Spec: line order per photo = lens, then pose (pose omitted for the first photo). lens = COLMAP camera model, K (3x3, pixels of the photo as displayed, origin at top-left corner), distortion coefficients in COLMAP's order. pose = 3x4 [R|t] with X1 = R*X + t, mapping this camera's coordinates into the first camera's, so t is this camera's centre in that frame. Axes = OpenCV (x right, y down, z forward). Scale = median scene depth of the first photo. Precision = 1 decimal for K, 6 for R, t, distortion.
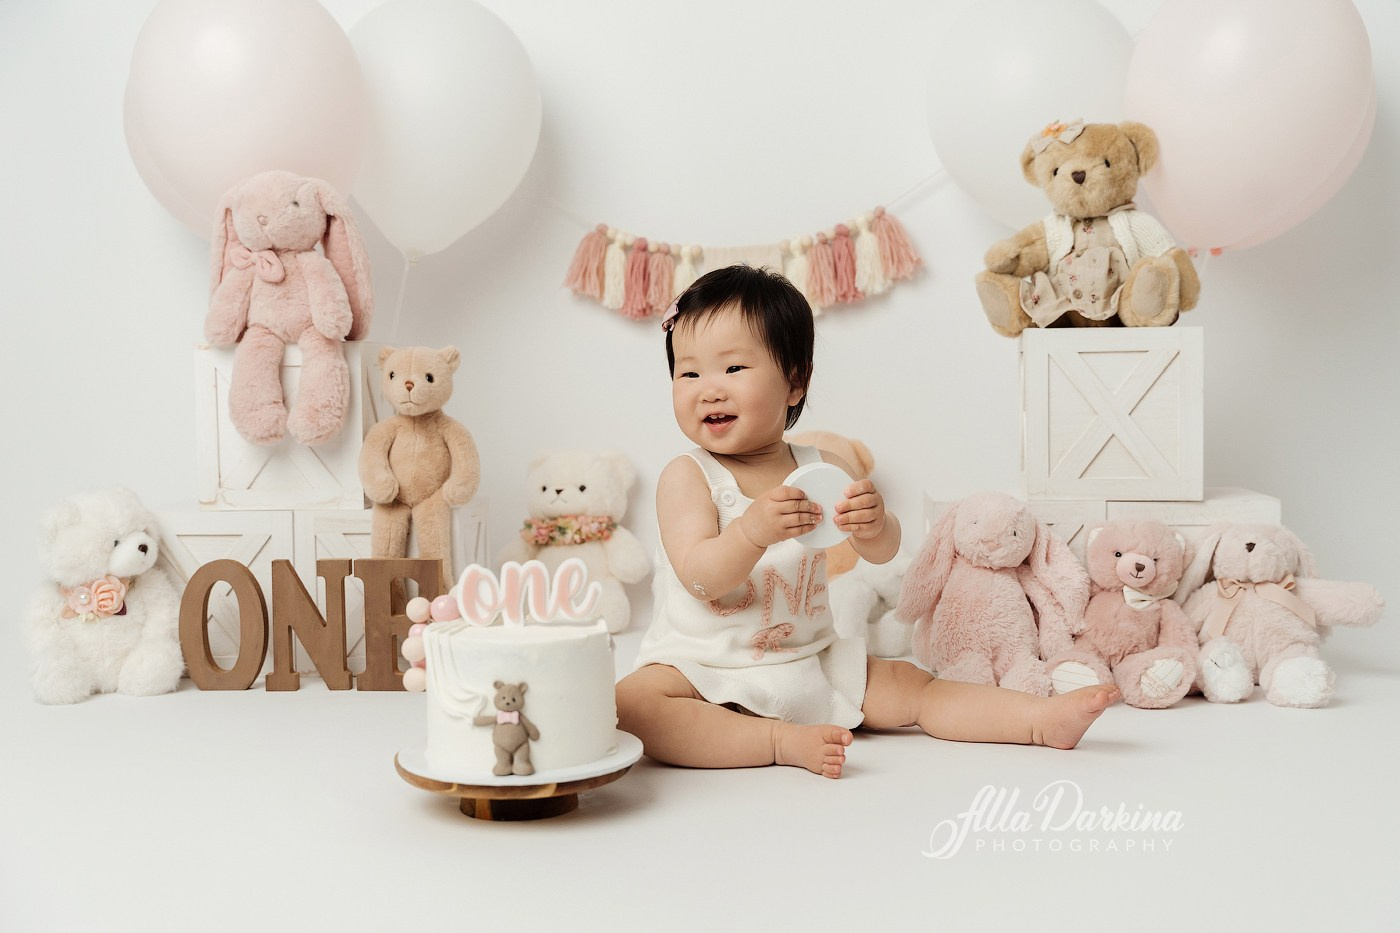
lens RADIAL K [[1580.6, 0, 718.6], [0, 1580.6, 464.4], [0, 0, 1]] dist [-0.001048, -0.011243]
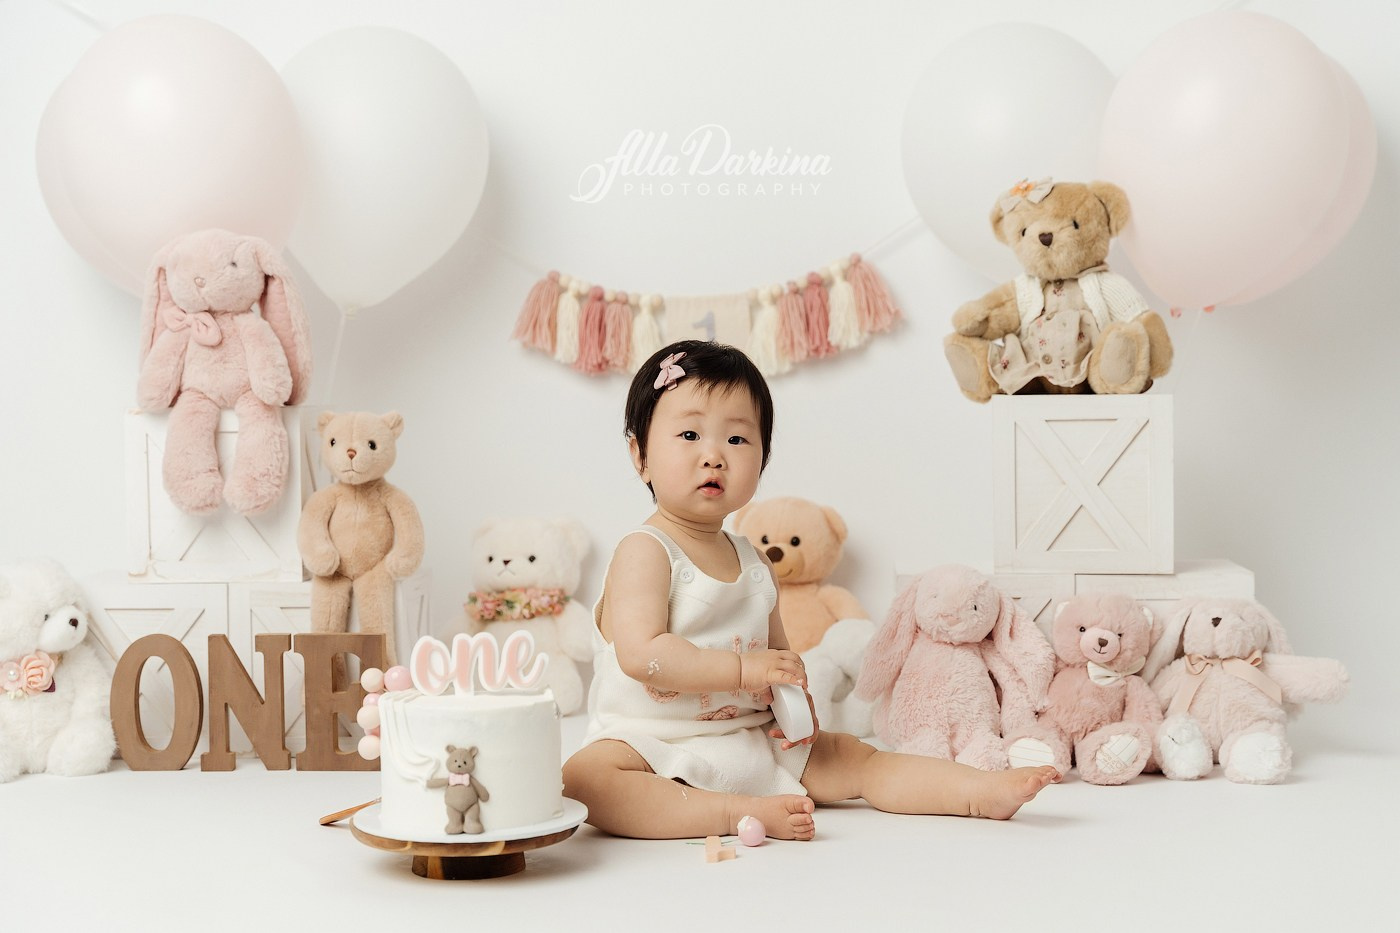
lens RADIAL K [[2093.8, 0, 745.8], [0, 2093.8, 497.9], [0, 0, 1]] dist [0.010664, -0.039772]
pose [[0.999898, 0.001498, 0.014174, 0.026031], [-0.001363, 0.999954, -0.009498, -0.010898], [-0.014187, 0.009477, 0.999854, -0.274977]]
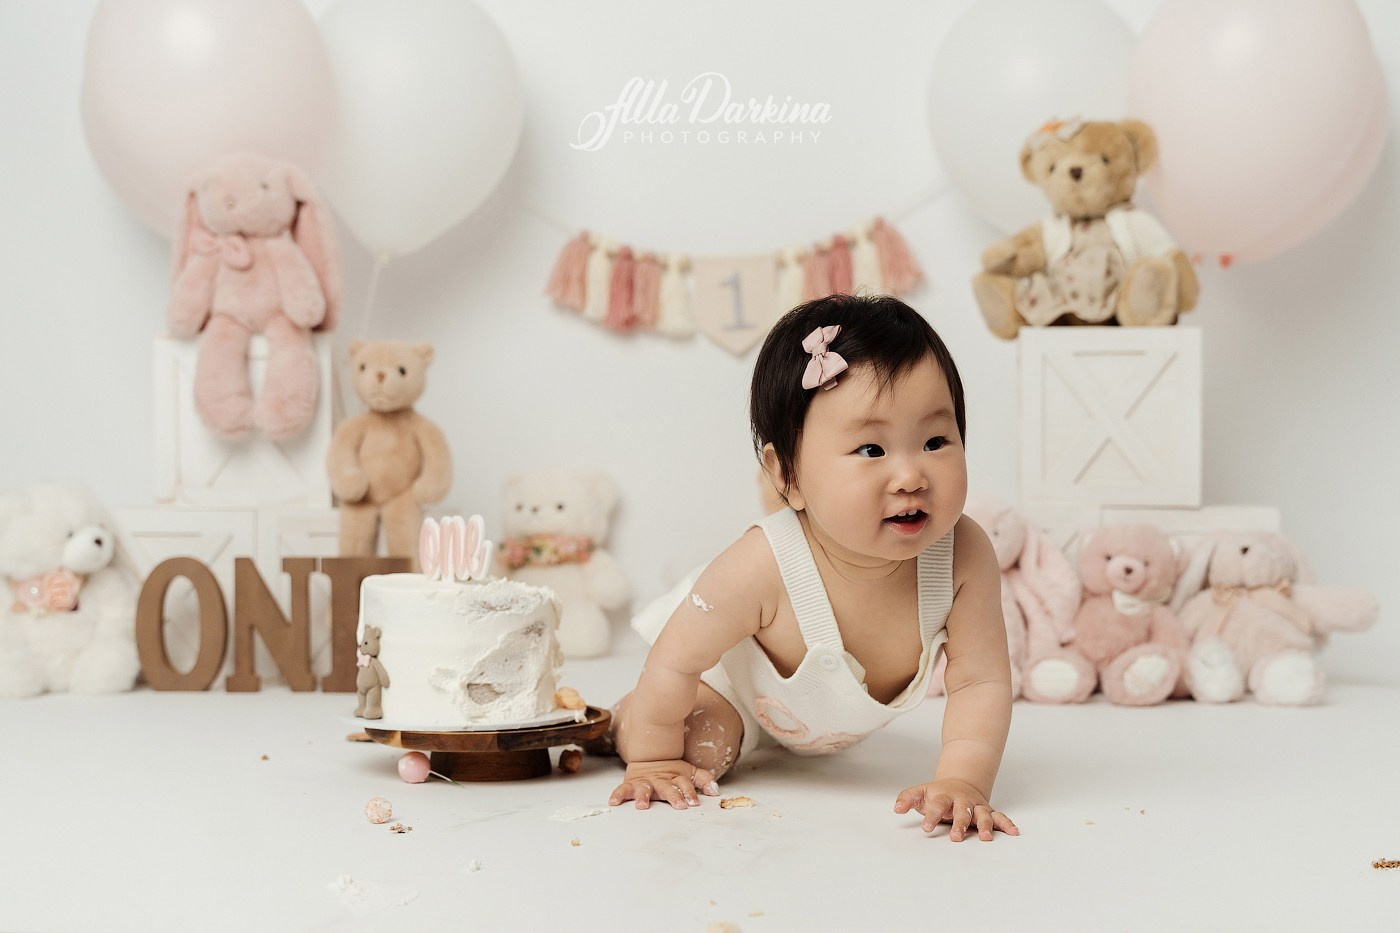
lens RADIAL K [[1858.4, 0, 774.8], [0, 1858.4, 544.7], [0, 0, 1]] dist [0.003988, -0.014790]
pose [[0.999534, 0.011768, 0.028159, 0.013076], [-0.011205, 0.999736, -0.020061, 0.071068], [-0.028388, 0.019736, 0.999402, -0.132697]]
